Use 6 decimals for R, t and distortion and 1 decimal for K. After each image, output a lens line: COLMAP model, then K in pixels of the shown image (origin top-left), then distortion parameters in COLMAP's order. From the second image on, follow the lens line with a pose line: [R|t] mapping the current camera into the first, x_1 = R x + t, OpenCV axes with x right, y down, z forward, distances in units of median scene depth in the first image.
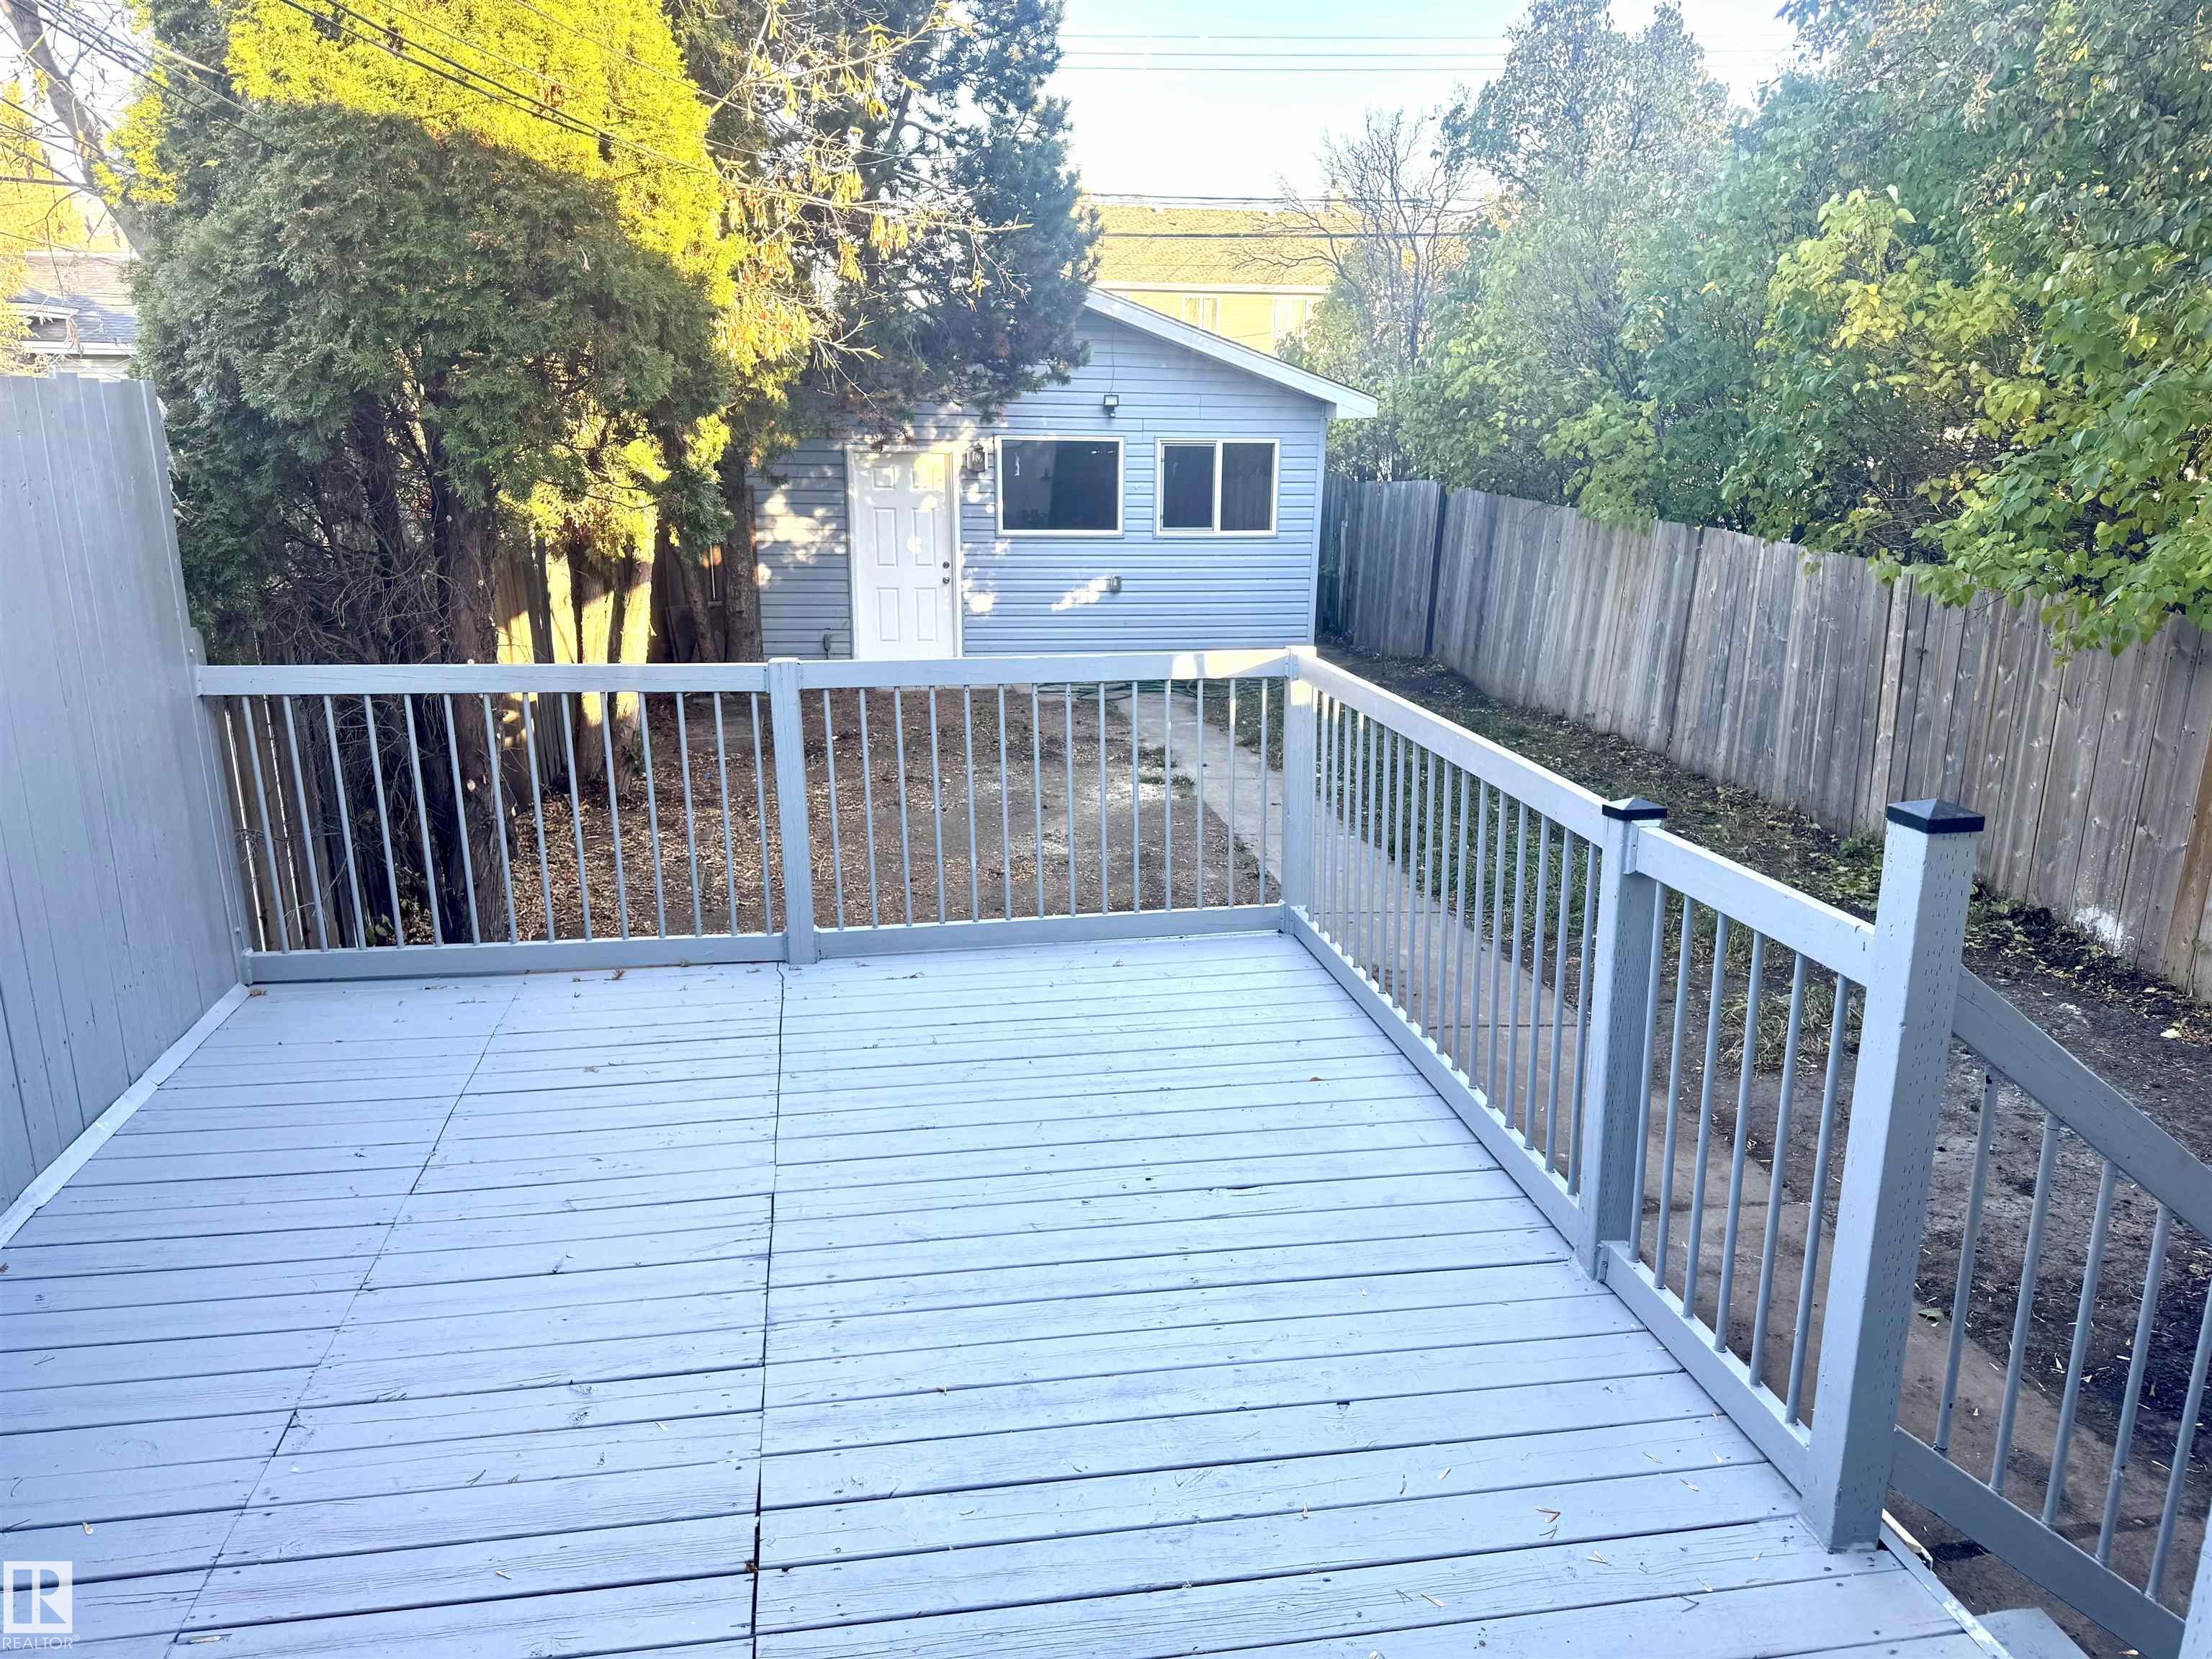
lens RADIAL K [[1552.4, 0, 1113.2], [0, 1552.4, 840.8], [0, 0, 1]] dist [0.010290, -0.037953]
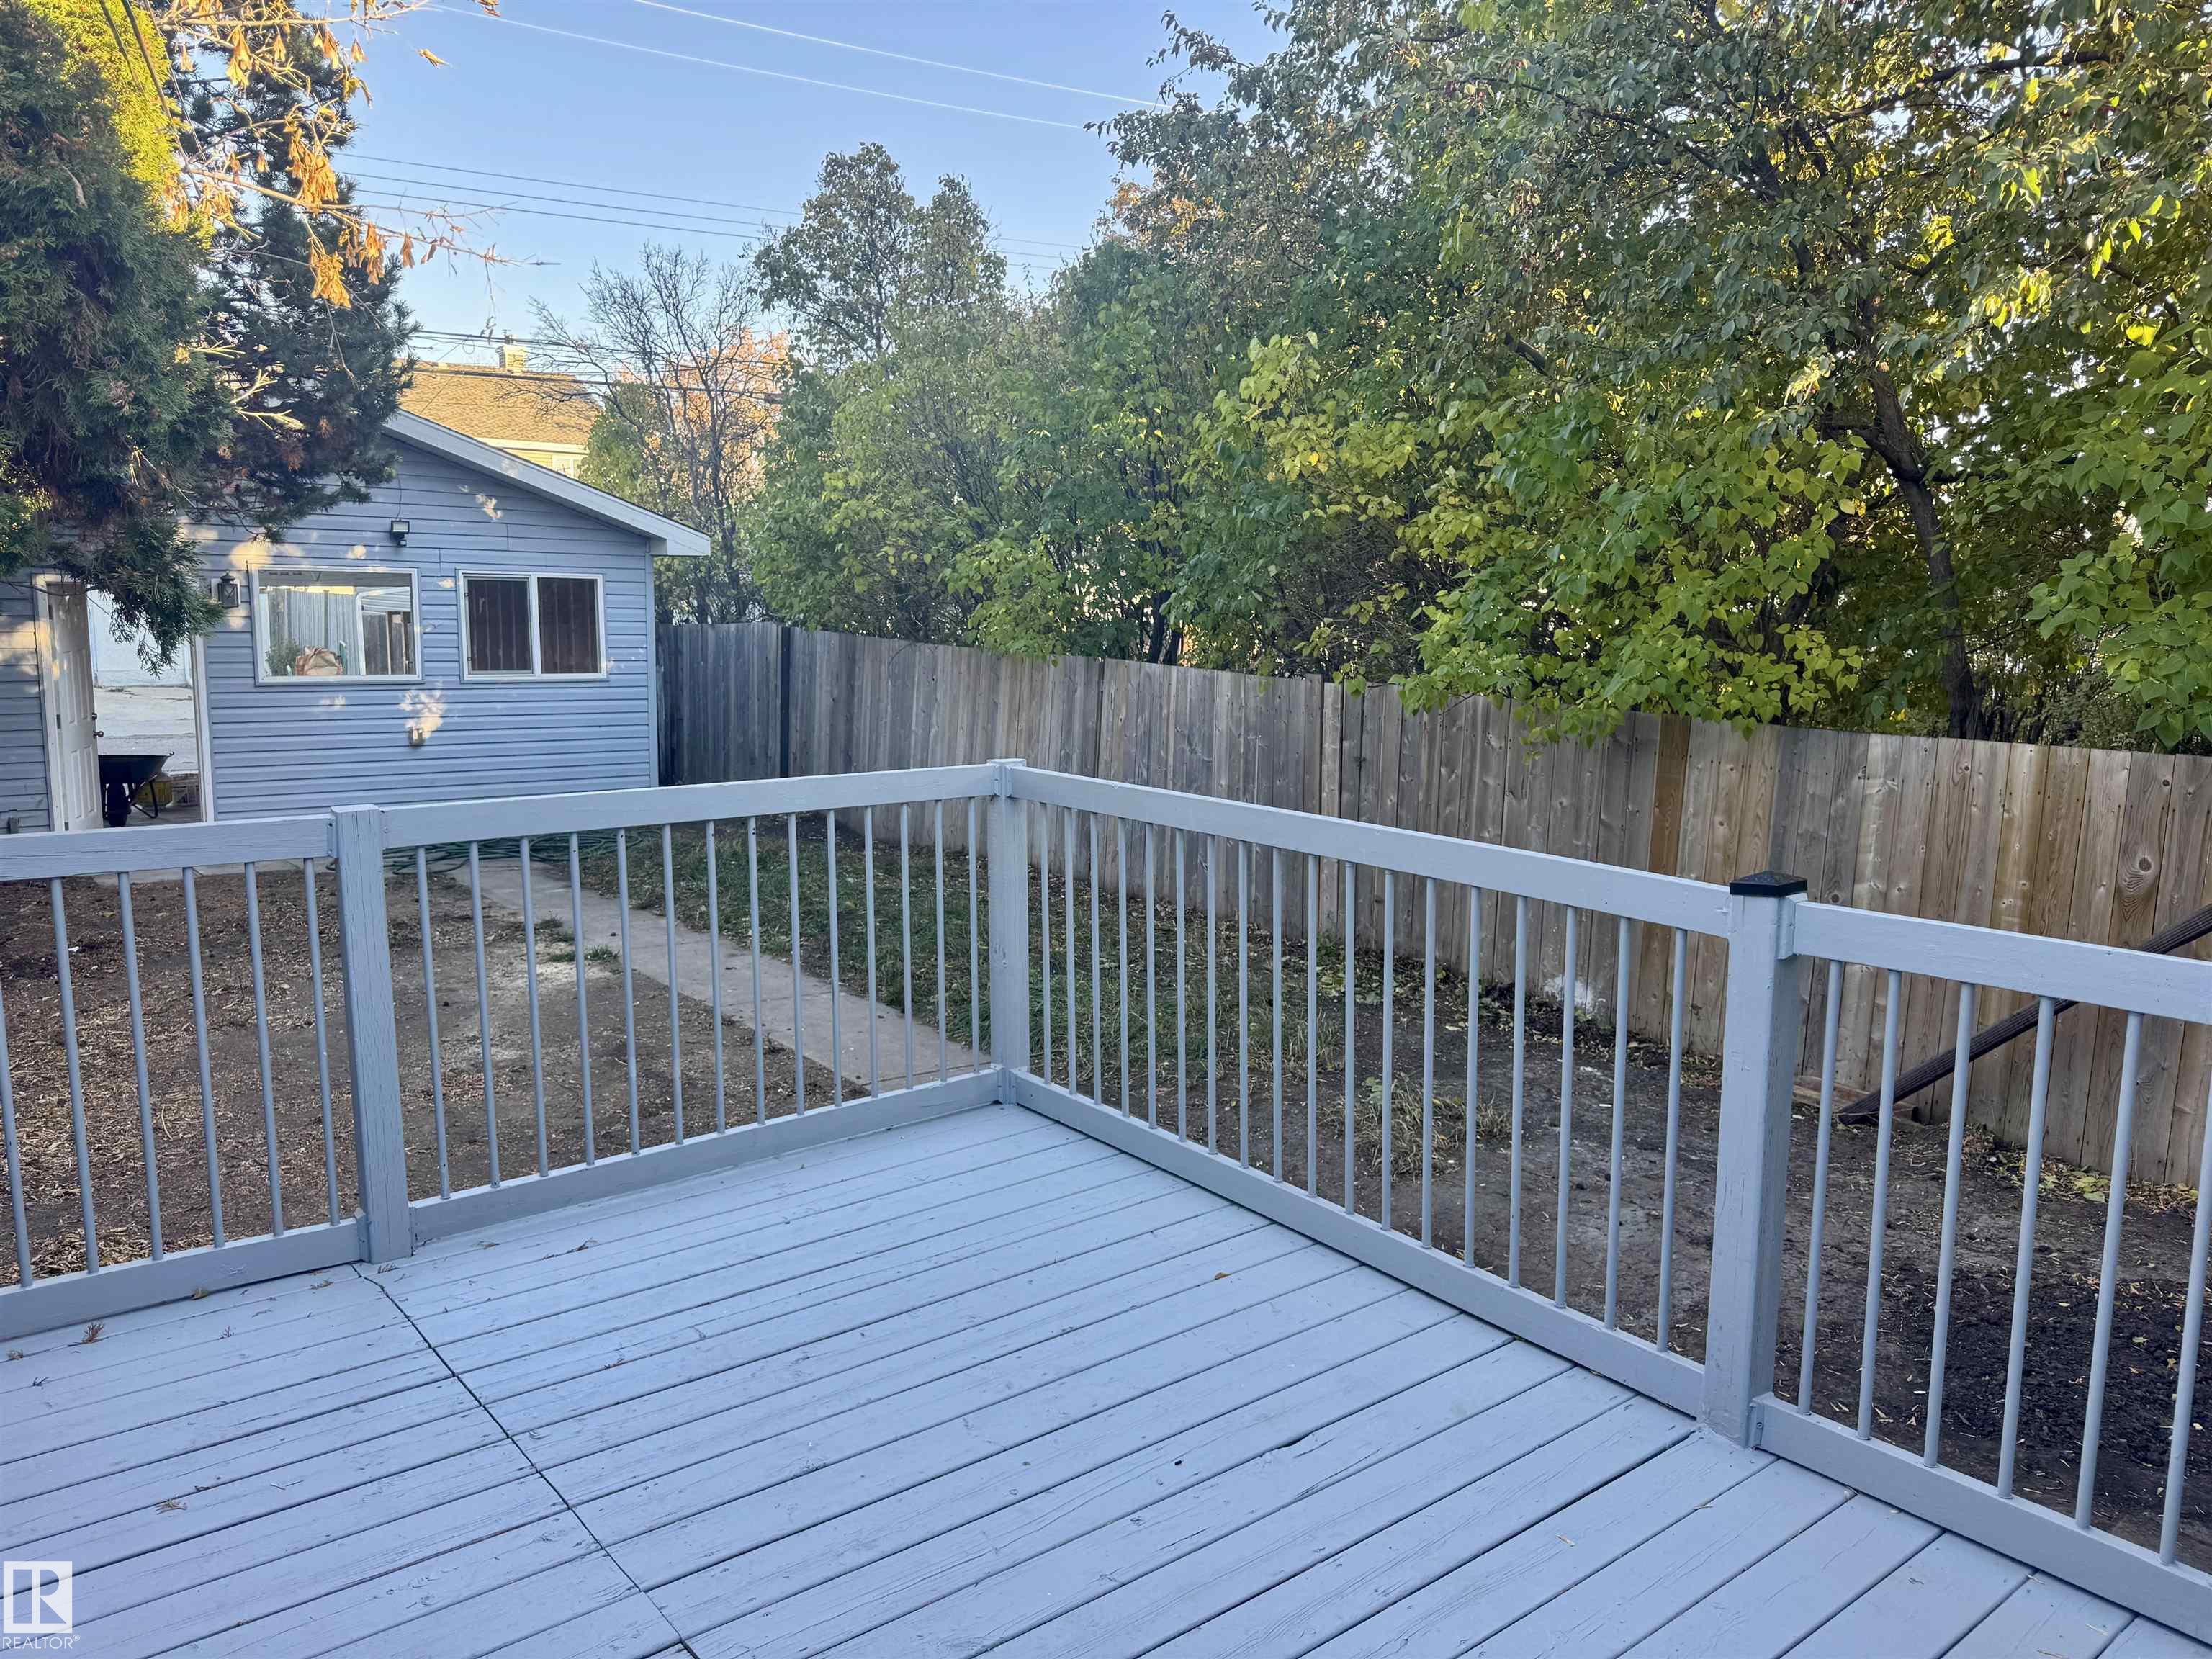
lens RADIAL K [[1552.4, 0, 1111.6], [0, 1552.4, 813.4], [0, 0, 1]] dist [0.010290, -0.037953]
pose [[0.871771, -0.058483, 0.486410, -0.164249], [0.115194, 0.989483, -0.087487, -0.011424], [-0.476178, 0.132300, 0.869339, 0.162829]]
